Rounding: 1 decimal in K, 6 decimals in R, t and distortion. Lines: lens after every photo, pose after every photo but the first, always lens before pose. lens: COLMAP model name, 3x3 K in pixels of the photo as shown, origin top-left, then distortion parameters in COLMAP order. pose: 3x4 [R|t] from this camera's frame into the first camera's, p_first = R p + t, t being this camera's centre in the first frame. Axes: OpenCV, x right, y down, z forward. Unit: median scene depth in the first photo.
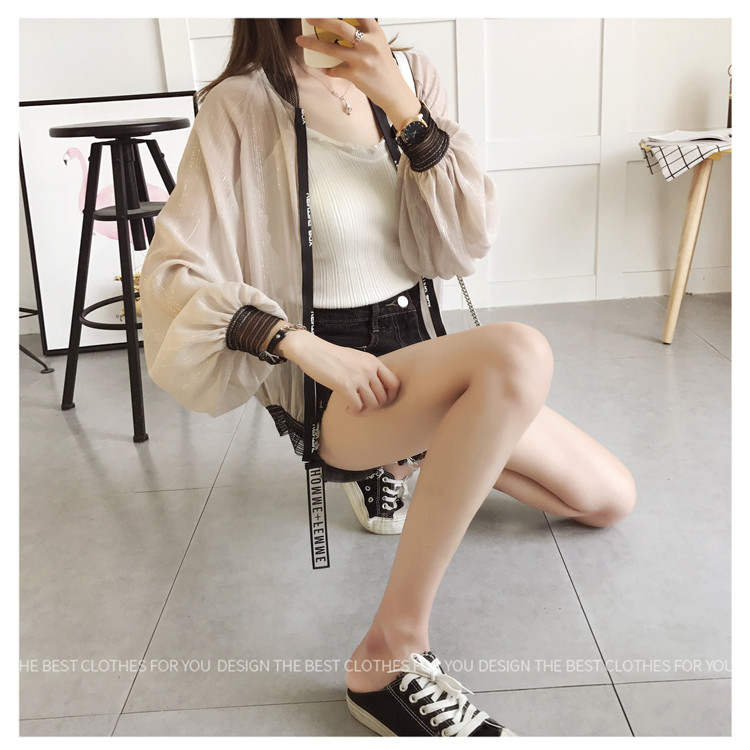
lens RADIAL K [[844.0, 0, 379.4], [0, 844.0, 372.9], [0, 0, 1]] dist [0.000150, 0.000000]
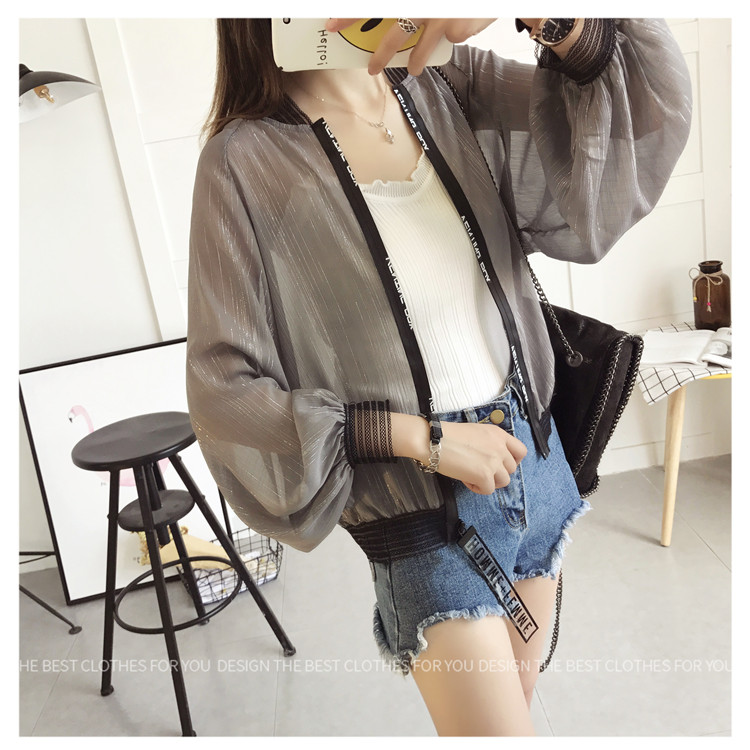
lens RADIAL K [[844.0, 0, 370.9], [0, 844.0, 371.8], [0, 0, 1]] dist [0.000150, 0.000000]
pose [[0.993518, -0.109666, 0.029930, -0.035475], [0.110726, 0.993183, -0.036426, -0.271215], [-0.025731, 0.039504, 0.998888, -0.056435]]
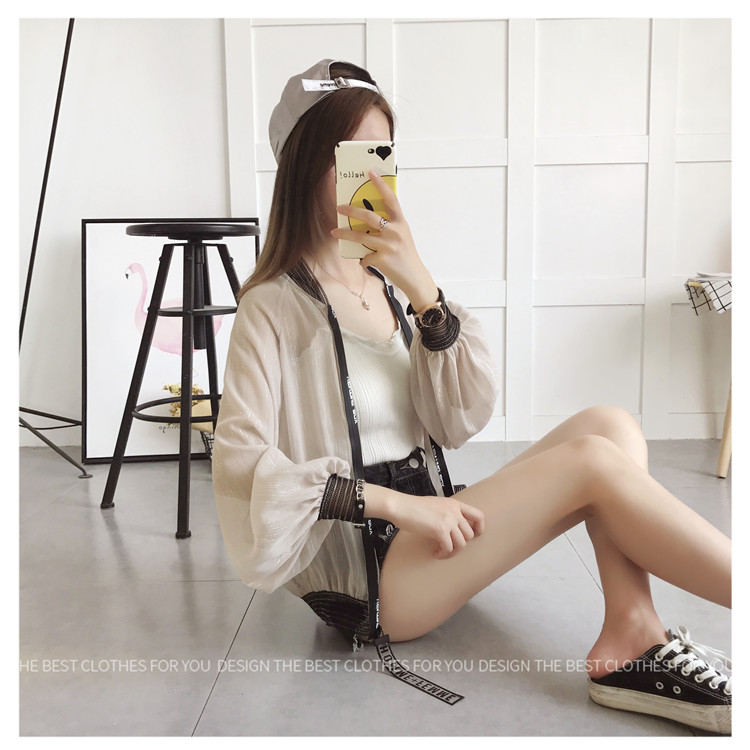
lens RADIAL K [[844.0, 0, 378.7], [0, 844.0, 369.0], [0, 0, 1]] dist [0.000150, 0.000000]
pose [[0.998607, 0.048530, -0.020729, -0.043555], [-0.051805, 0.976371, -0.209800, 0.073239], [0.010058, 0.210581, 0.977525, 0.017998]]
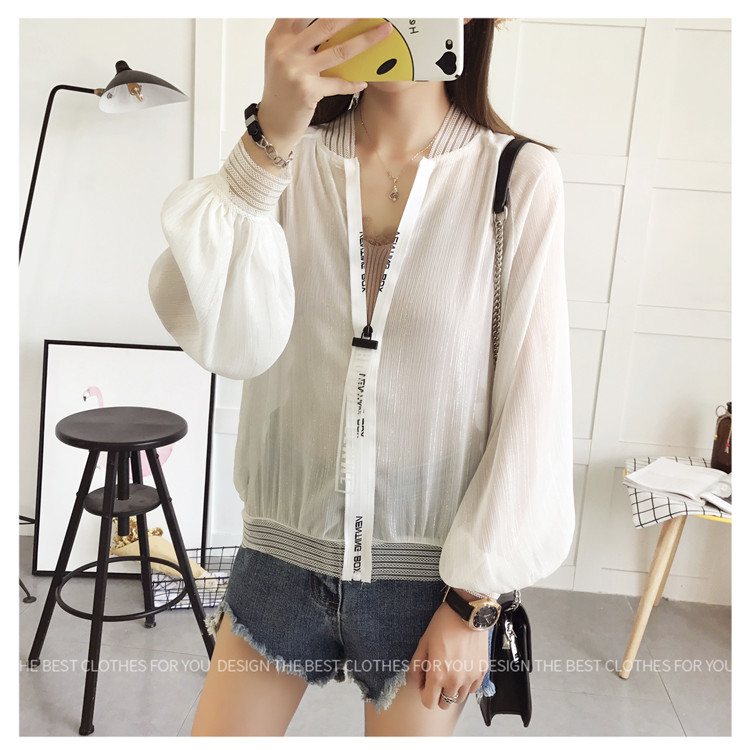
lens RADIAL K [[844.0, 0, 381.3], [0, 844.0, 371.0], [0, 0, 1]] dist [0.000150, 0.000000]
pose [[0.988705, 0.140023, -0.053448, 0.060654], [-0.145278, 0.983018, -0.112115, -0.257852], [0.036842, 0.118614, 0.992257, -0.060331]]
